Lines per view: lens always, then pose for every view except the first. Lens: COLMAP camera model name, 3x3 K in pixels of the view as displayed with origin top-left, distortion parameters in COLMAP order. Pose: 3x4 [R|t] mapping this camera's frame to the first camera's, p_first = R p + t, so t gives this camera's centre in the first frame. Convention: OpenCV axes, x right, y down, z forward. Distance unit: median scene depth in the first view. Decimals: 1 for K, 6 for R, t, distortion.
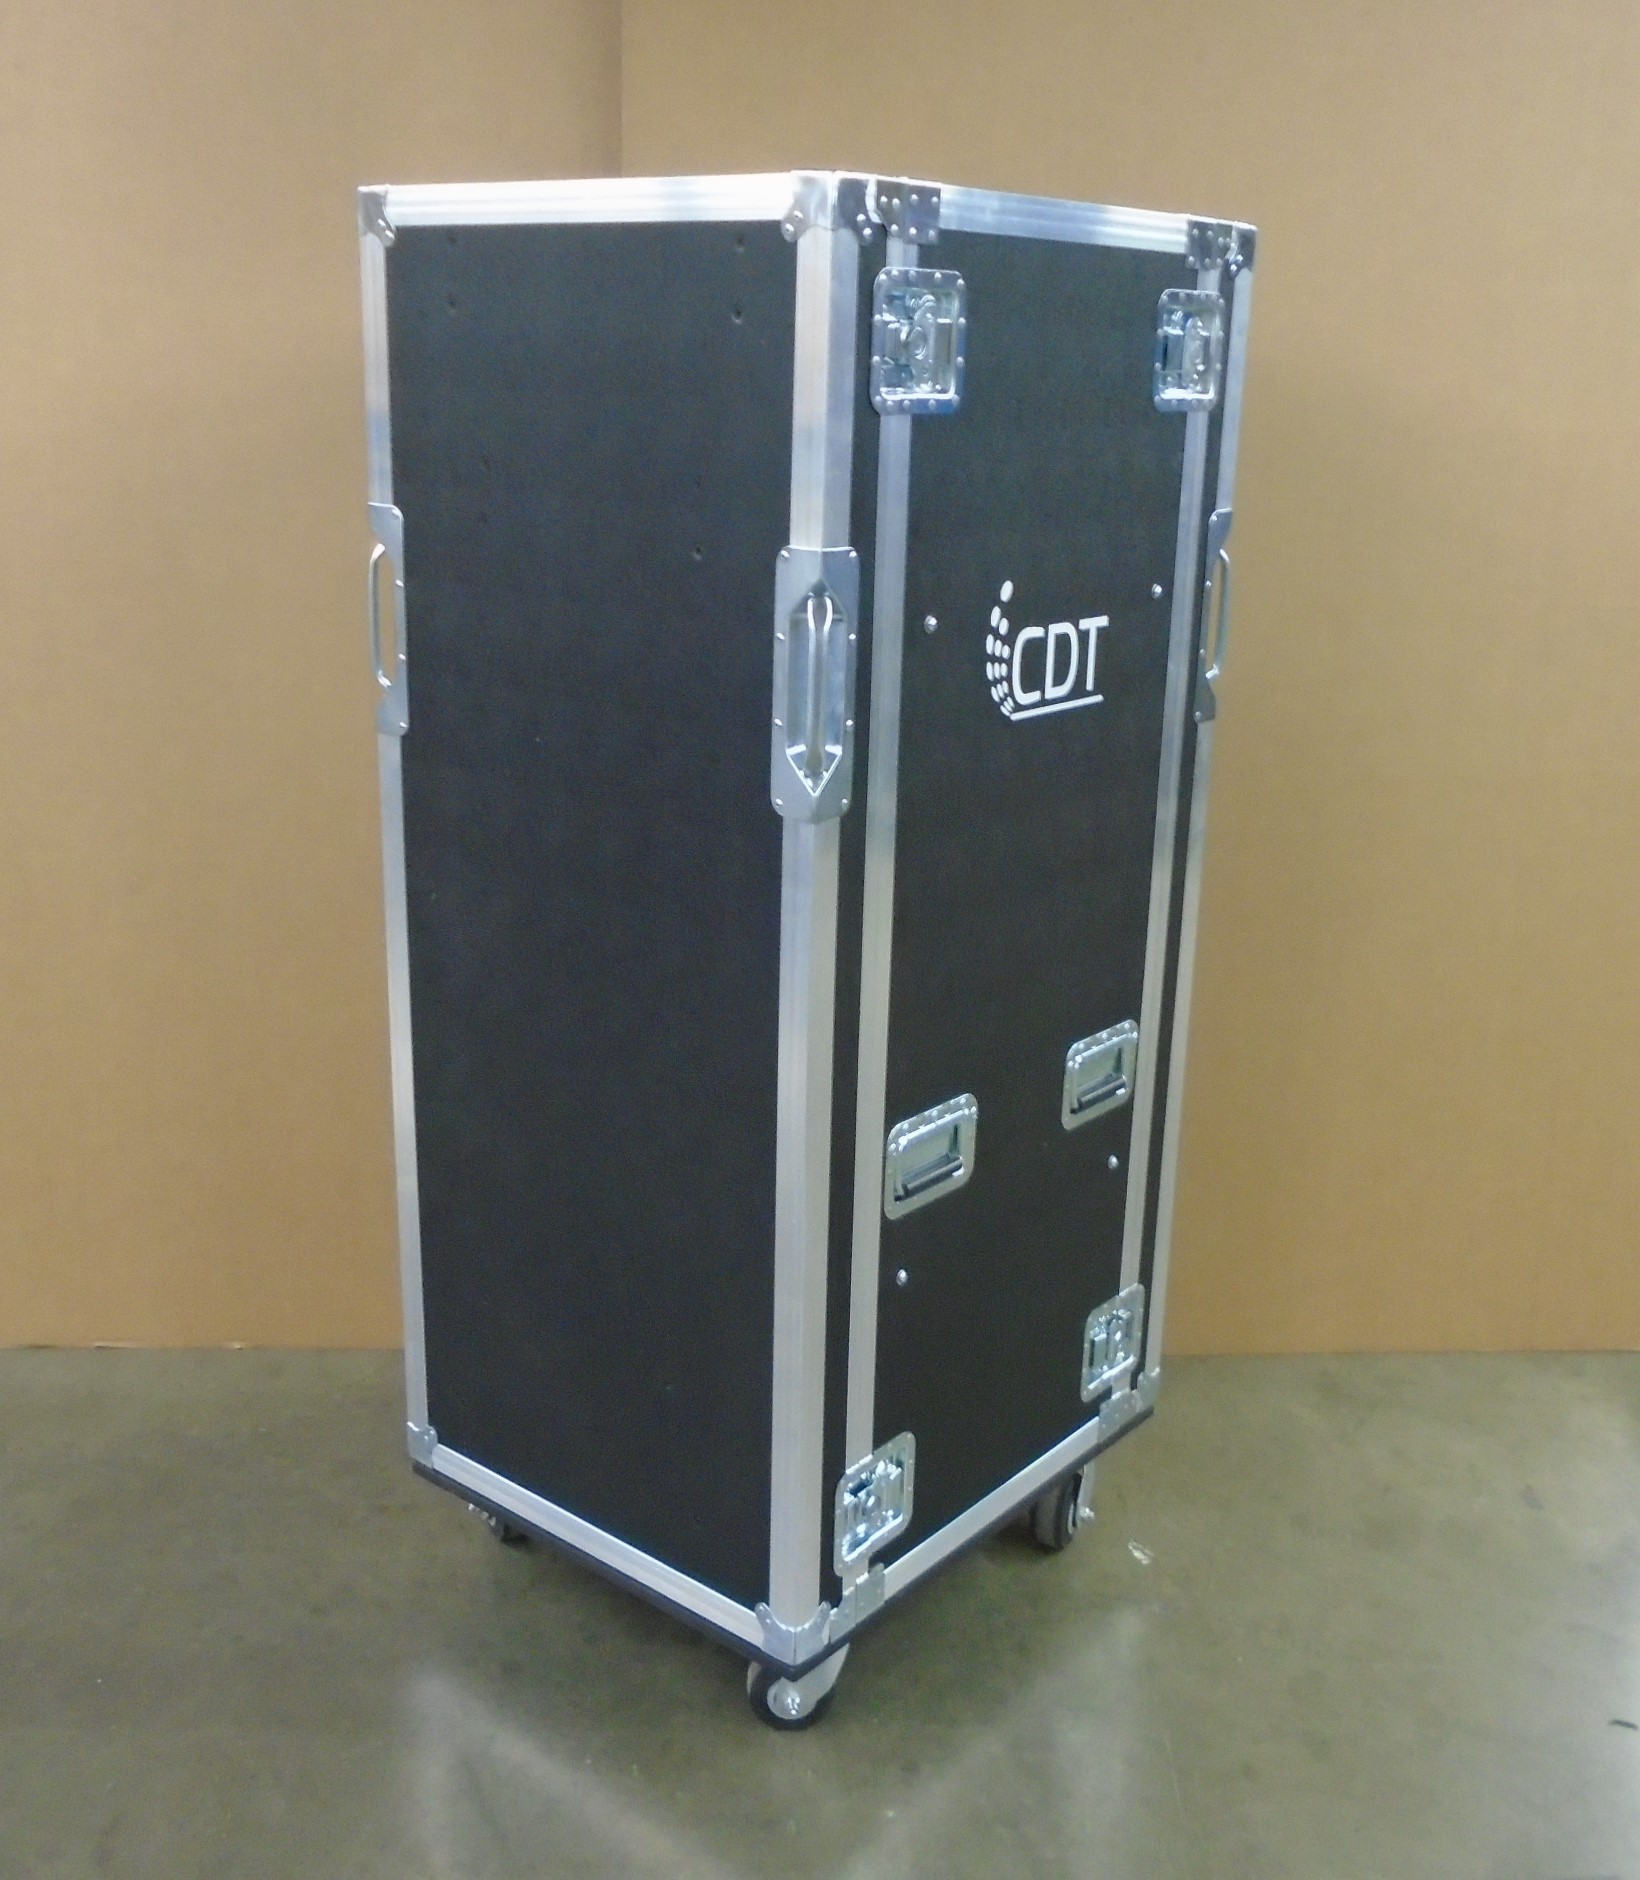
lens RADIAL K [[1973.3, 0, 820.0], [0, 1973.3, 940.0], [0, 0, 1]] dist [0.008595, 0.006951]
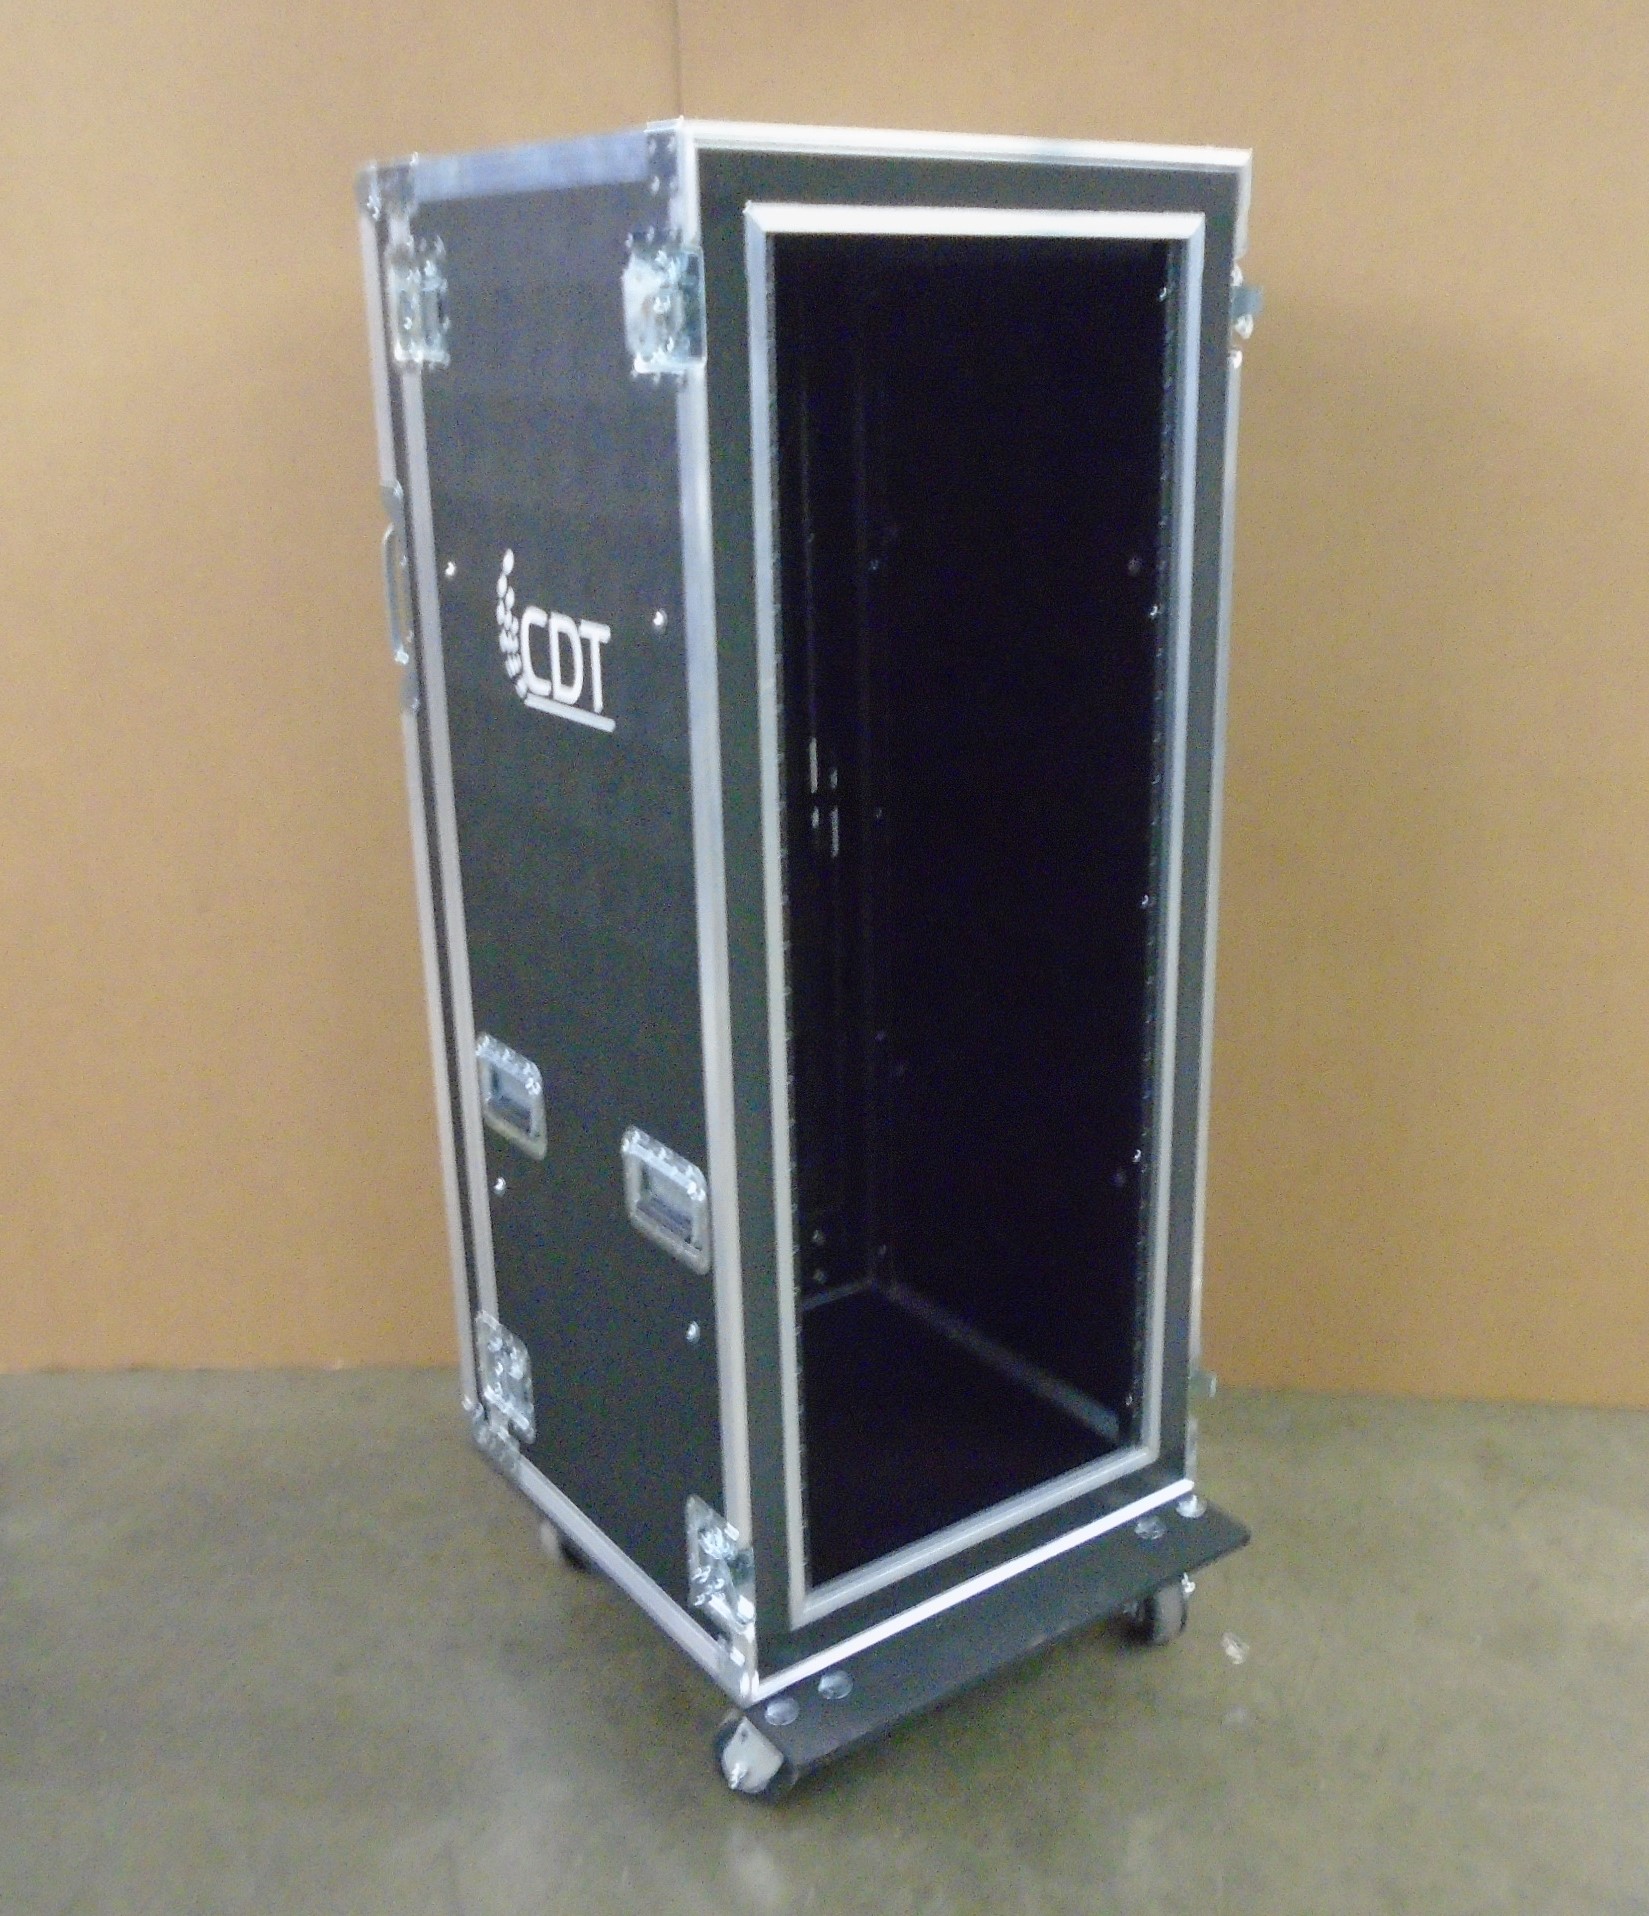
lens RADIAL K [[2039.3, 0, 824.5], [0, 2039.3, 958.0], [0, 0, 1]] dist [0.014671, 0.010689]
pose [[-0.265354, 0.283078, -0.921659, 0.981876], [-0.266474, 0.897160, 0.352273, -0.377720], [0.926595, 0.339075, -0.162632, 1.305618]]
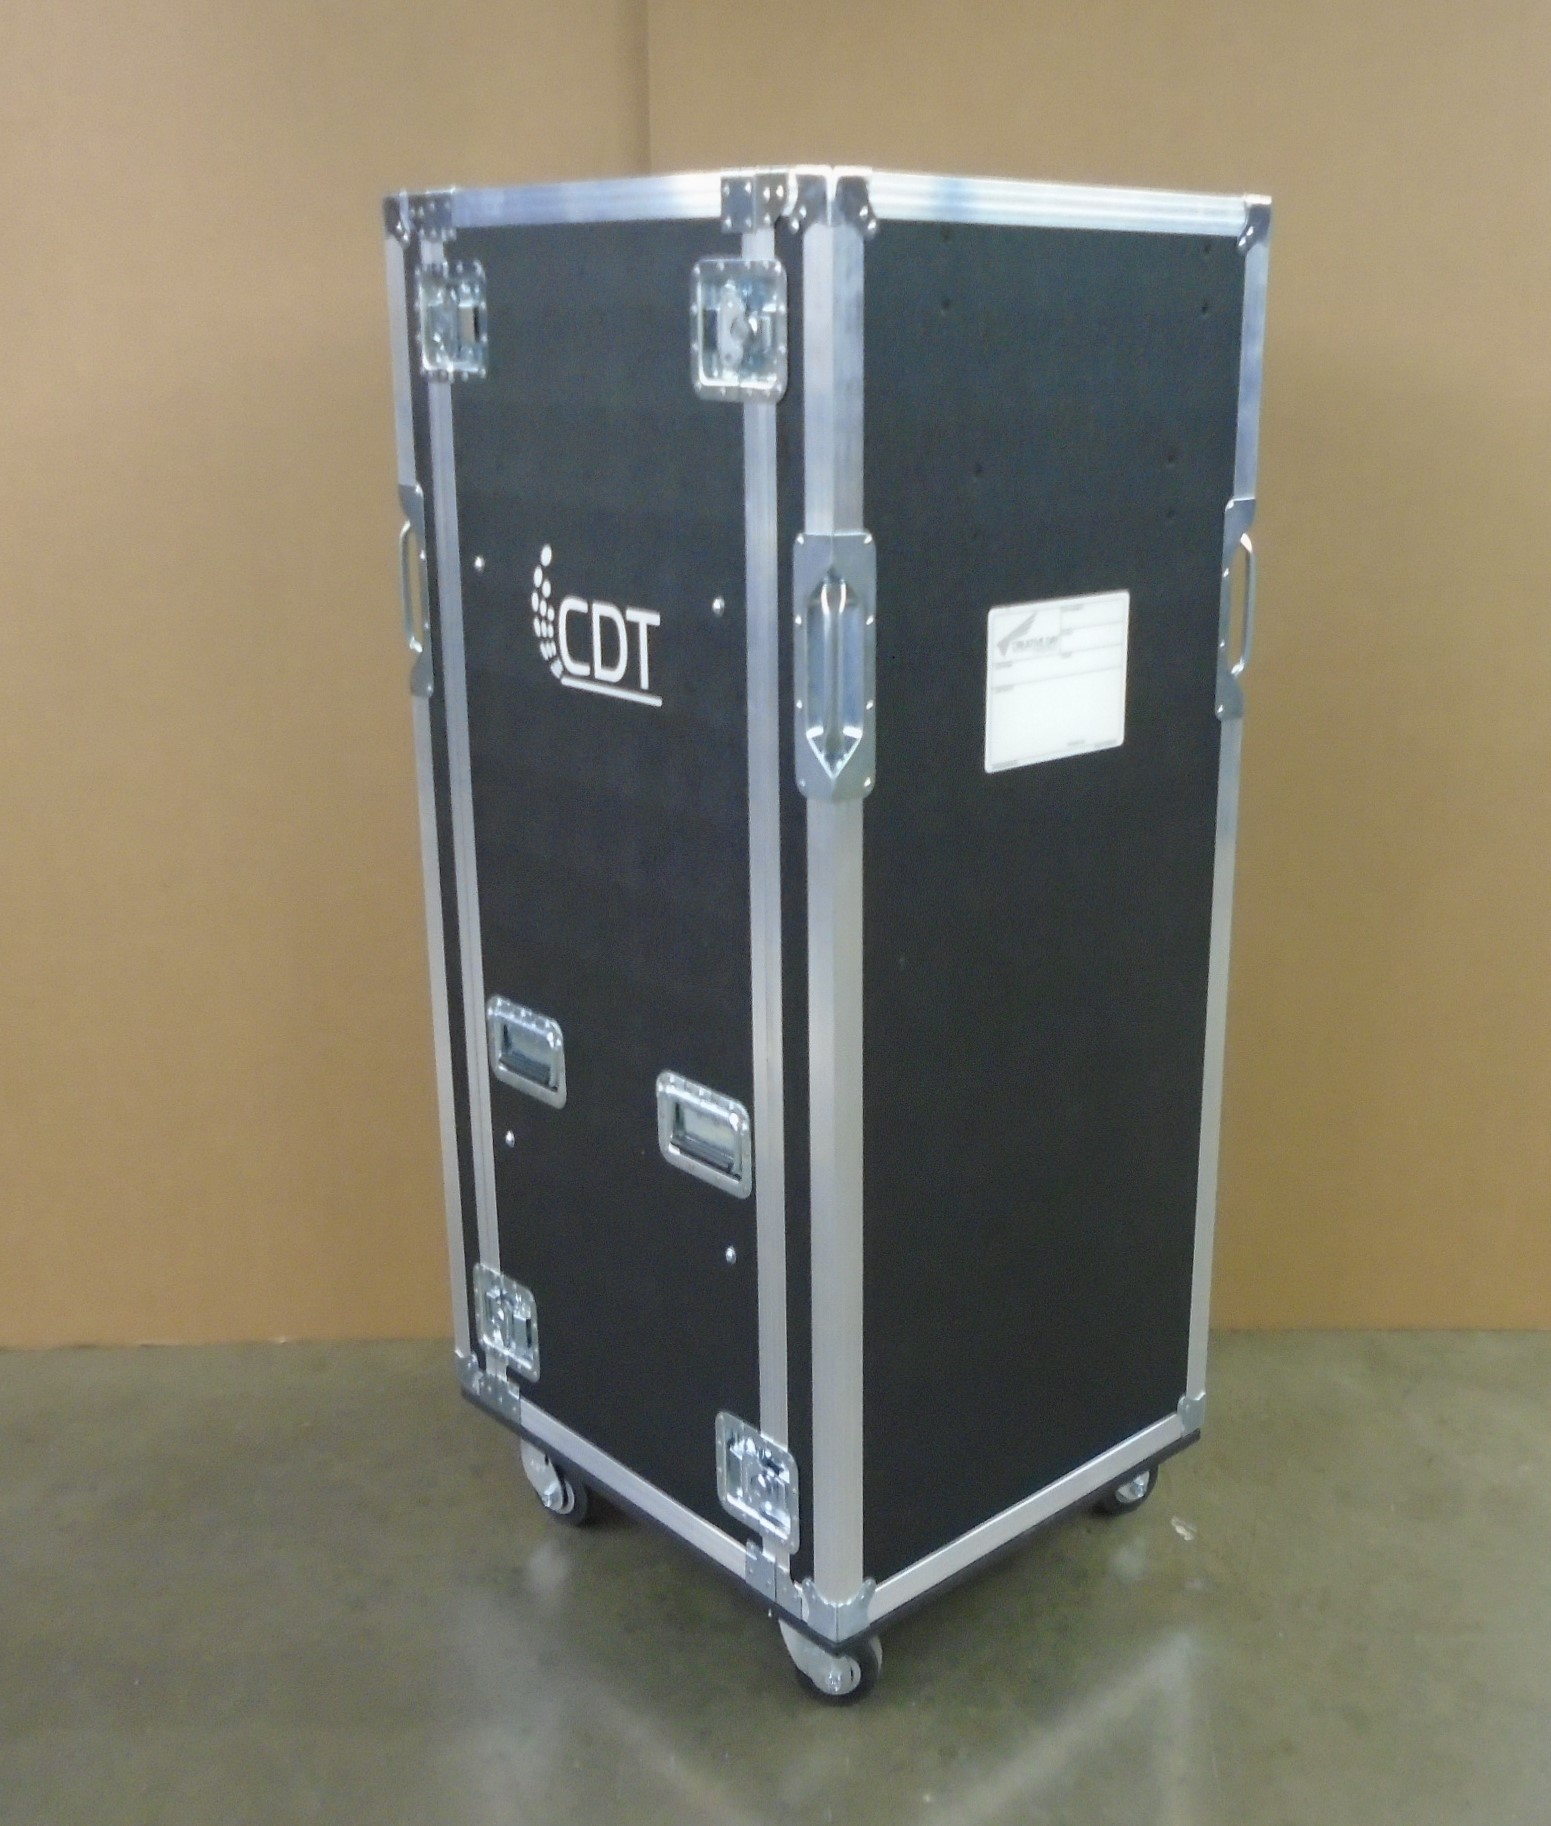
lens RADIAL K [[2012.9, 0, 872.2], [0, 2012.9, 907.8], [0, 0, 1]] dist [-0.003337, 0.000956]
pose [[-0.120727, 0.259896, -0.958060, 1.100793], [-0.293765, 0.912538, 0.284565, -0.345416], [0.948223, 0.315799, -0.033820, 1.200423]]
